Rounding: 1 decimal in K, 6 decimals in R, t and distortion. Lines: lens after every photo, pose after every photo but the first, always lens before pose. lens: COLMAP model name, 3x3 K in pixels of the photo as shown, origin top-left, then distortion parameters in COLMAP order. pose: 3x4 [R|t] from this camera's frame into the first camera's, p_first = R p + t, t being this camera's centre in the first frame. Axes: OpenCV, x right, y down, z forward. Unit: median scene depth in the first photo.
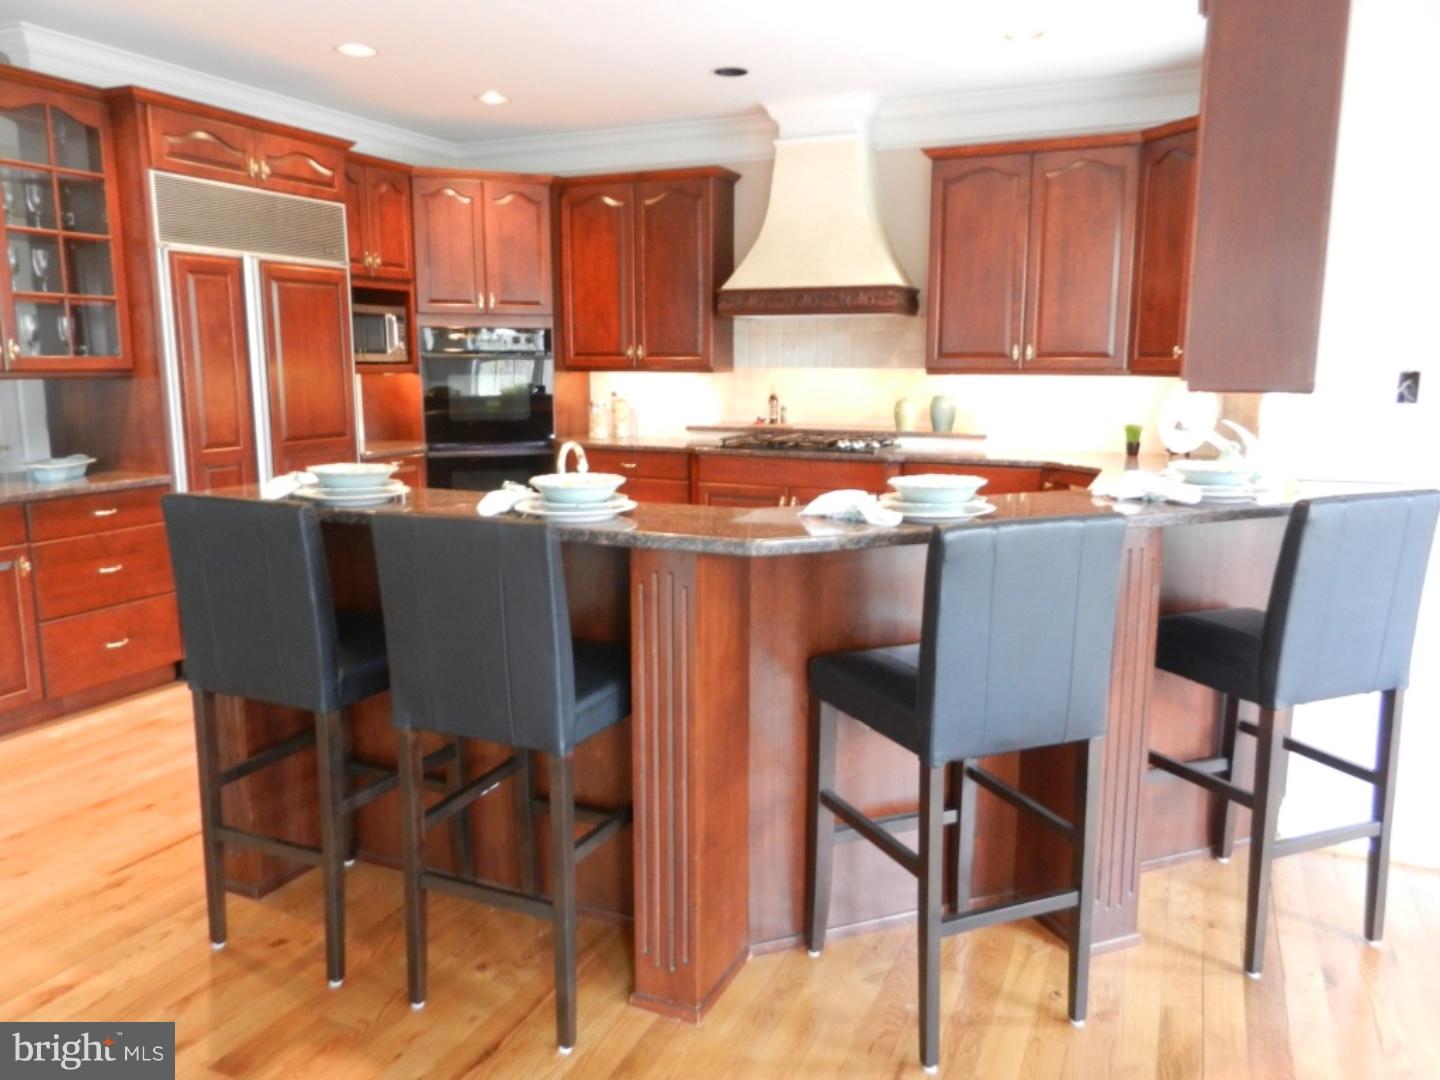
lens RADIAL K [[1078.8, 0, 726.7], [0, 1078.8, 540.5], [0, 0, 1]] dist [0.004139, 0.000197]
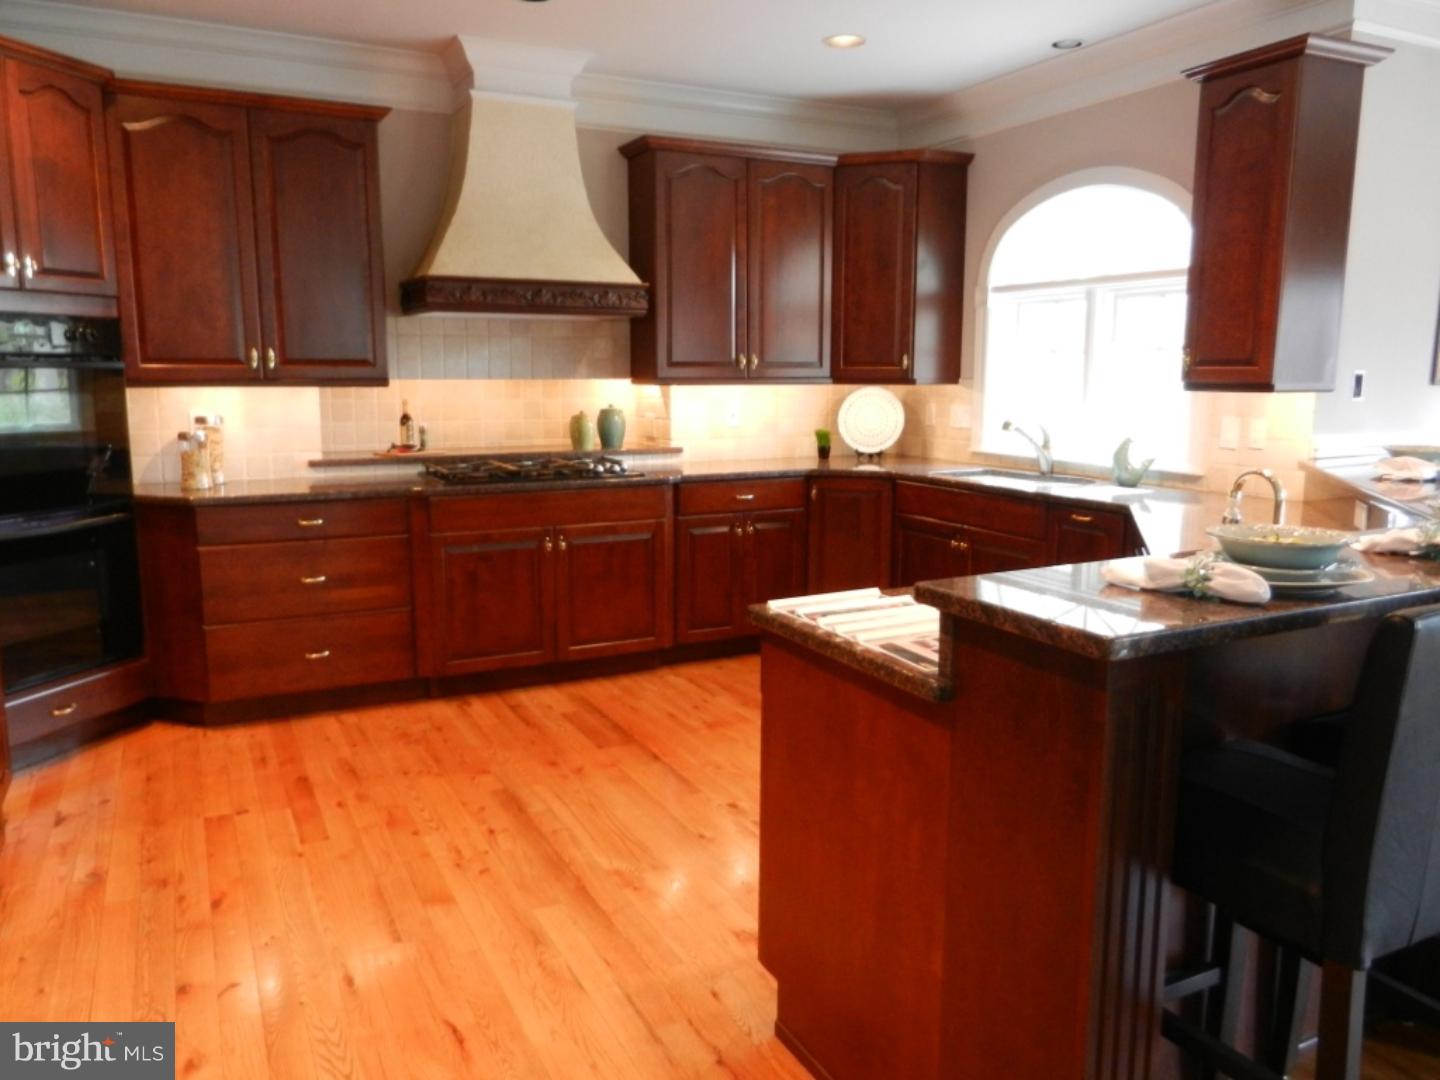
lens RADIAL K [[1078.8, 0, 726.7], [0, 1078.8, 540.5], [0, 0, 1]] dist [0.004139, 0.000197]
pose [[0.625971, -0.123693, 0.769975, -0.463056], [0.127234, 0.990310, 0.055651, -0.064226], [-0.769397, 0.063131, 0.635643, 0.365994]]
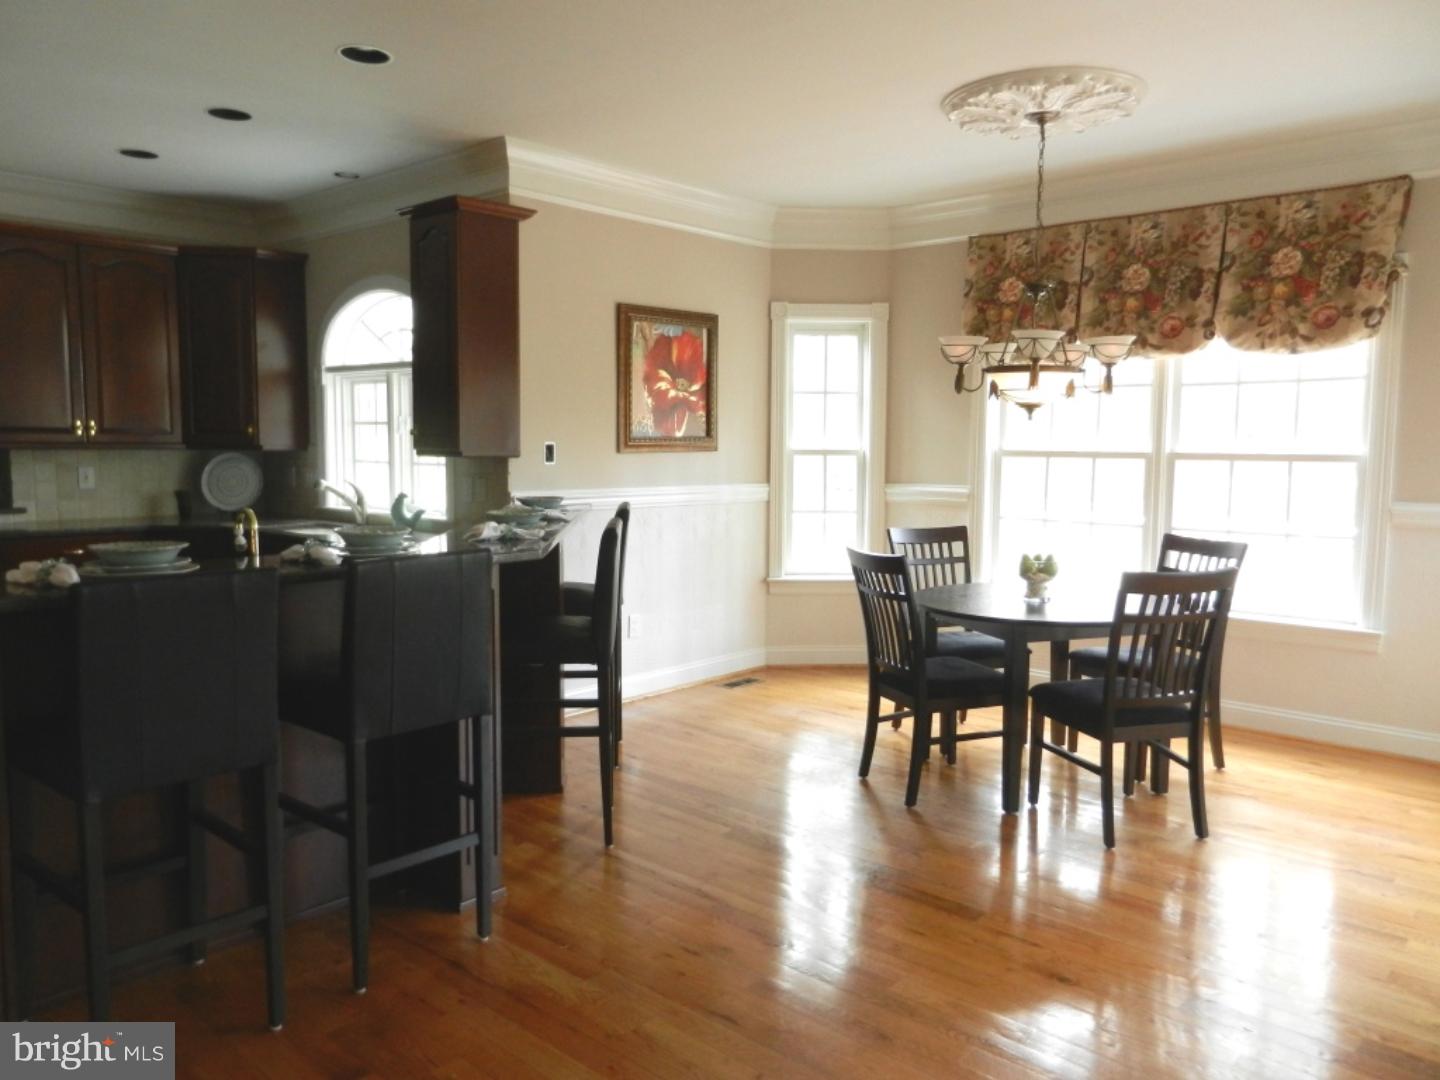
lens RADIAL K [[1078.8, 0, 726.7], [0, 1078.8, 540.5], [0, 0, 1]] dist [0.004139, 0.000197]
pose [[0.312038, -0.082195, 0.946508, -0.490837], [0.140349, 0.989308, 0.039642, -0.017083], [-0.939646, 0.120471, 0.320237, 0.078508]]
